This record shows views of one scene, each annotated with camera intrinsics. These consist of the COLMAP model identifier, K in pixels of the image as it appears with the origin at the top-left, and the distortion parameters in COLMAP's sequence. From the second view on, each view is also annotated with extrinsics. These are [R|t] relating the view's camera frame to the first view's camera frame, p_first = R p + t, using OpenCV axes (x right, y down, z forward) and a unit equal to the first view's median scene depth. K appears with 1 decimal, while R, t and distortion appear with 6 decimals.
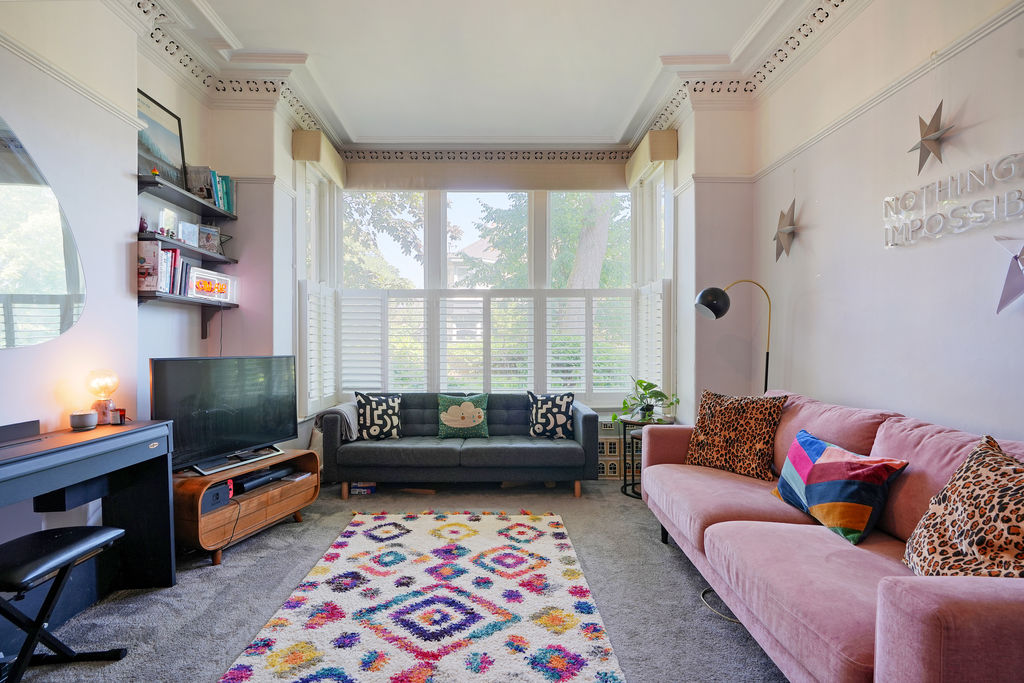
lens RADIAL K [[474.3, 0, 506.6], [0, 474.3, 345.7], [0, 0, 1]] dist [-0.004146, 0.003169]
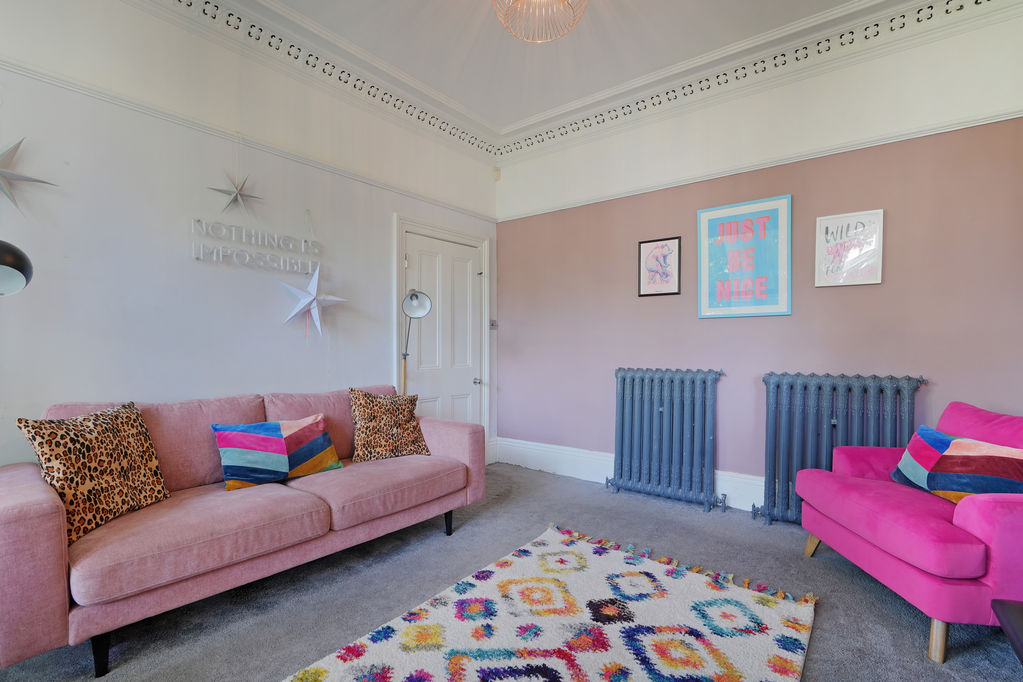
lens RADIAL K [[473.8, 0, 506.4], [0, 473.8, 345.8], [0, 0, 1]] dist [-0.004146, 0.003169]
pose [[-0.770826, -0.002595, 0.637040, -0.654904], [-0.001053, 0.999996, 0.002799, 0.002883], [-0.637045, 0.001487, -0.770825, 1.719325]]
